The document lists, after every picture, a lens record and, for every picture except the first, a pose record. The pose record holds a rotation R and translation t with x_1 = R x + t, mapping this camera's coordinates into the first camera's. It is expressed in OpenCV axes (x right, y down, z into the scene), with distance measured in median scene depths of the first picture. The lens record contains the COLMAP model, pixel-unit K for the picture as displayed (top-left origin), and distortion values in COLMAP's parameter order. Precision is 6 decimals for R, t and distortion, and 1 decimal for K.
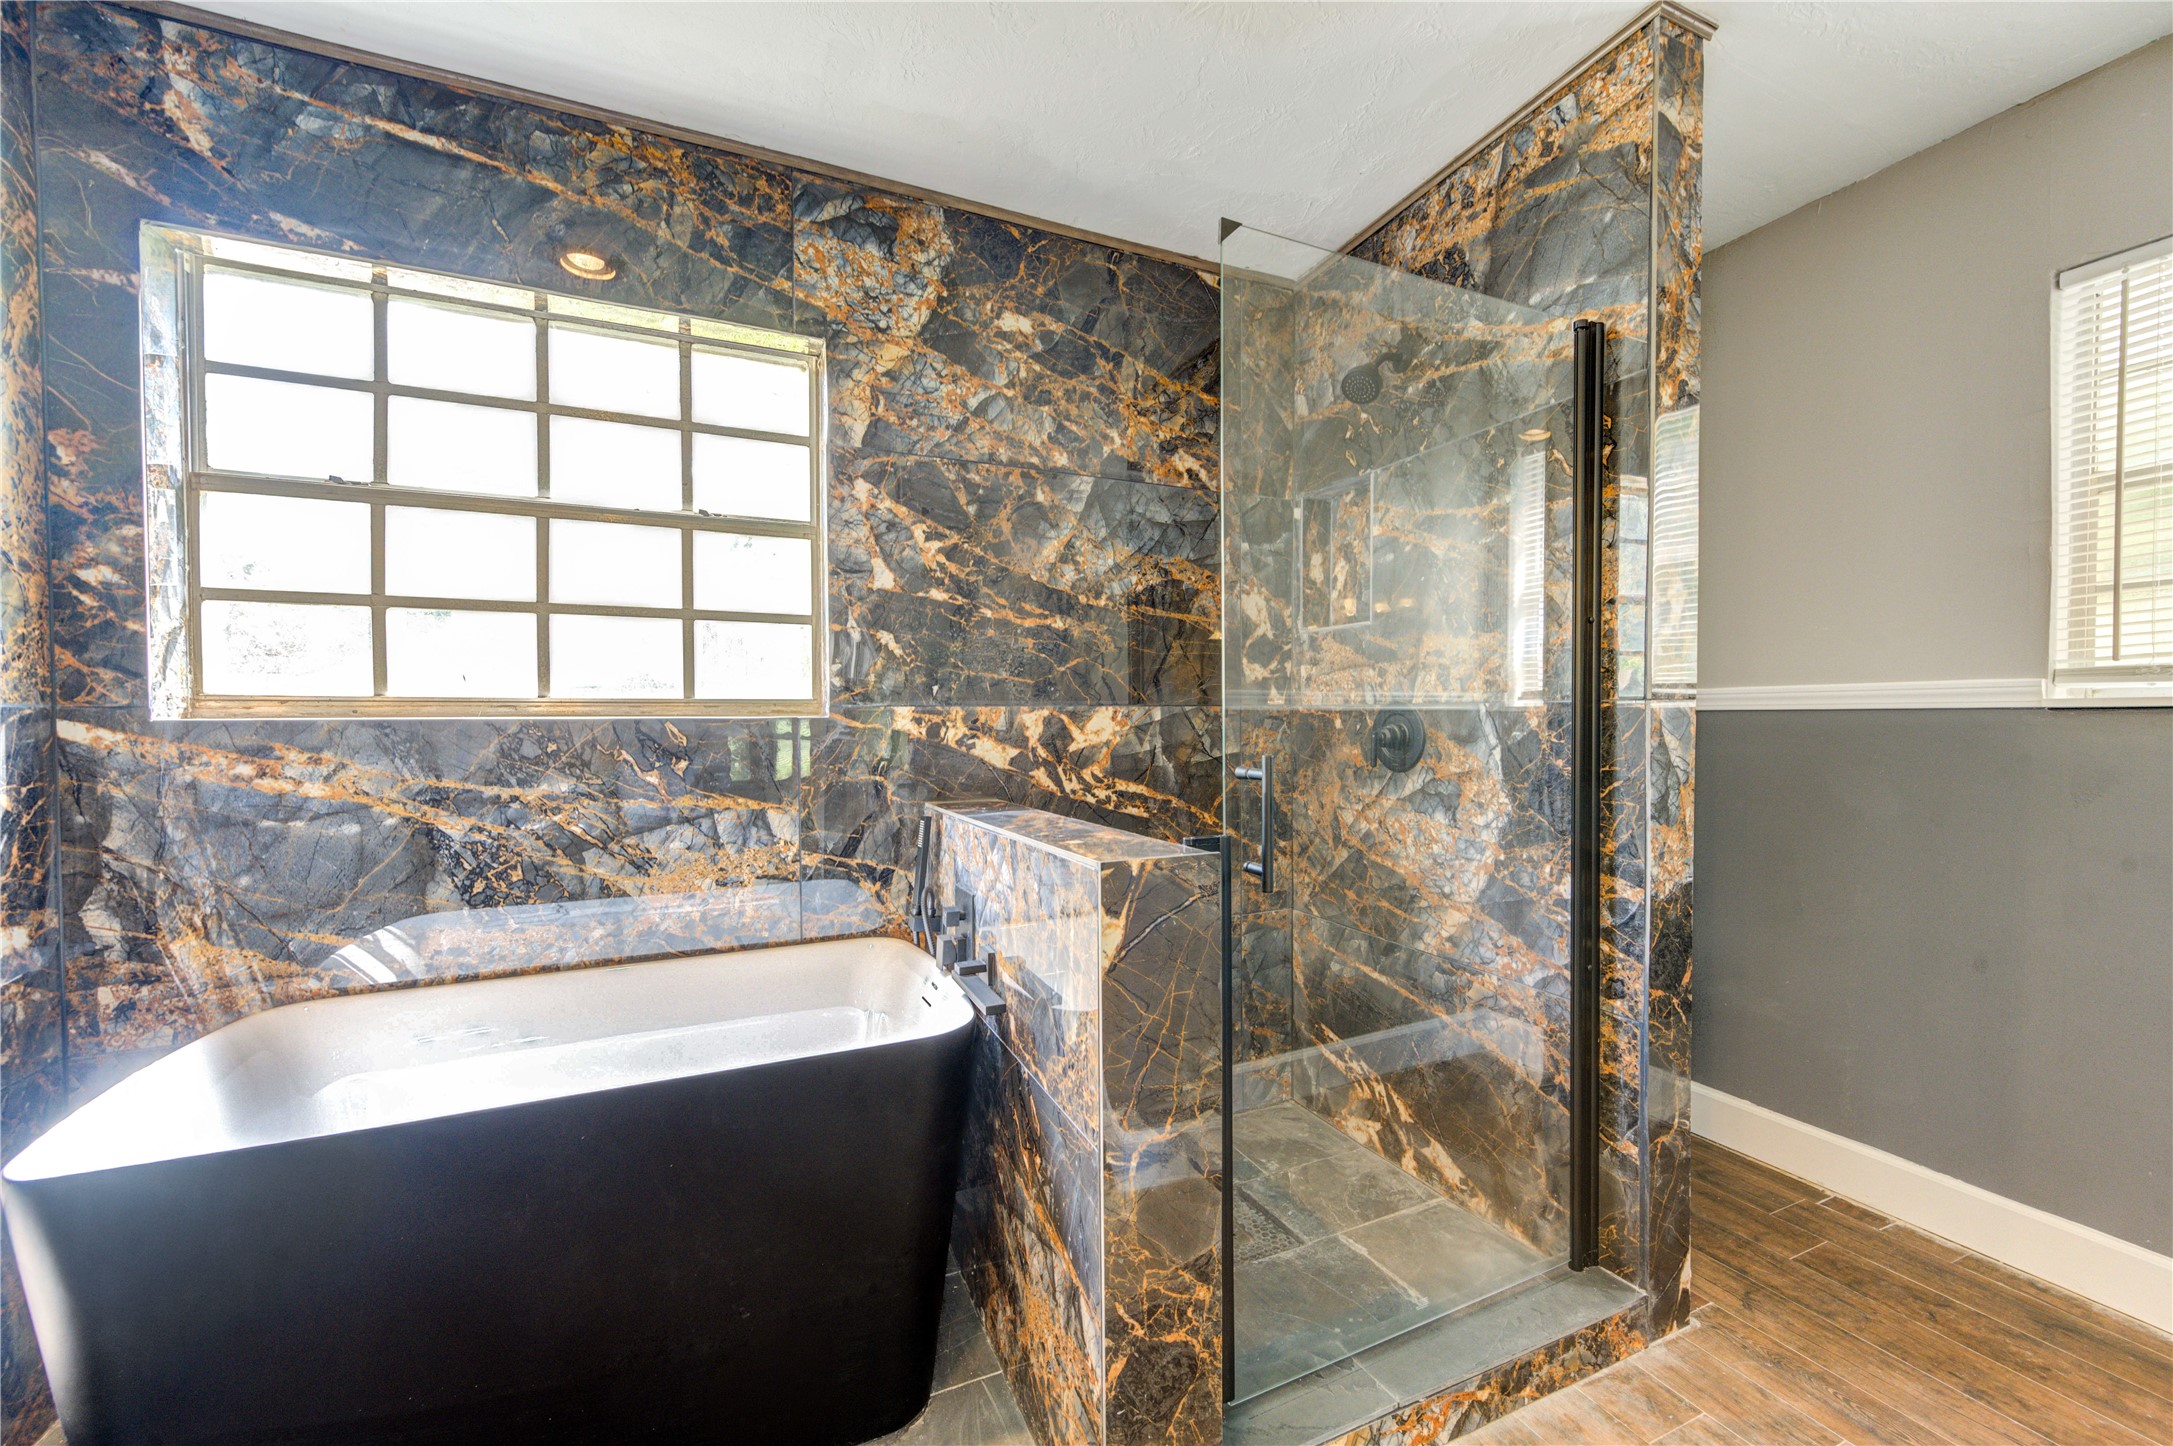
lens RADIAL K [[841.6, 0, 1094.3], [0, 841.6, 731.6], [0, 0, 1]] dist [0.005899, -0.000234]
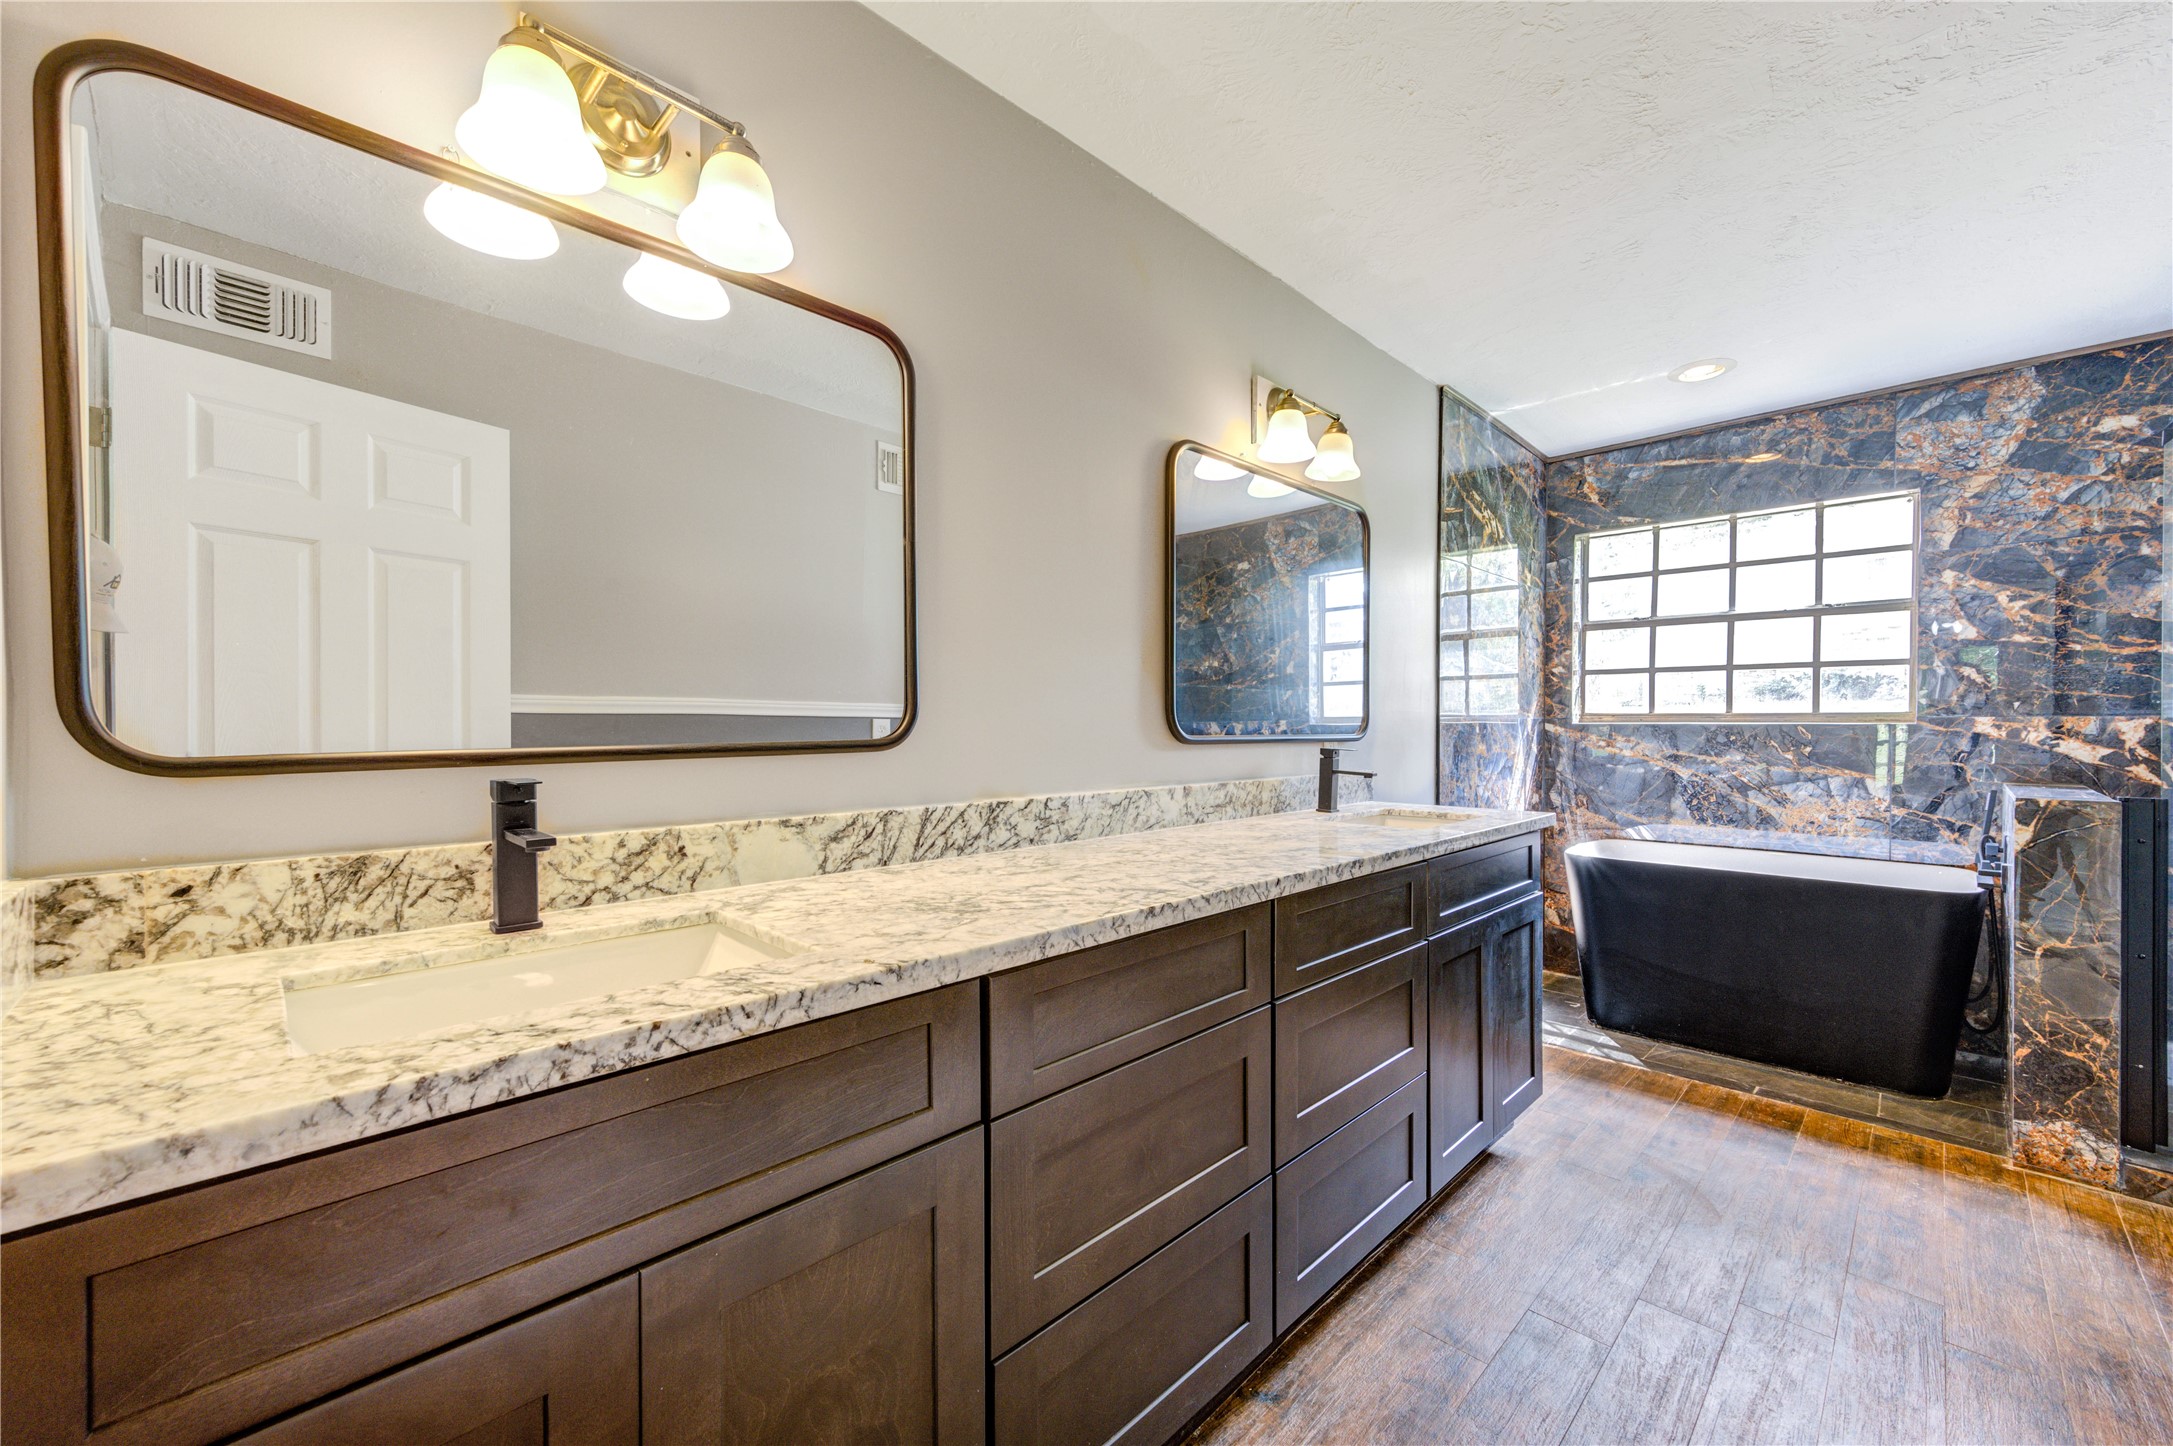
lens RADIAL K [[841.6, 0, 1094.3], [0, 841.6, 731.6], [0, 0, 1]] dist [0.005899, -0.000234]
pose [[0.337395, 0.013844, -0.941262, 0.656570], [-0.020969, 0.999754, 0.007189, 0.018595], [0.941130, 0.017312, 0.337602, -0.988351]]
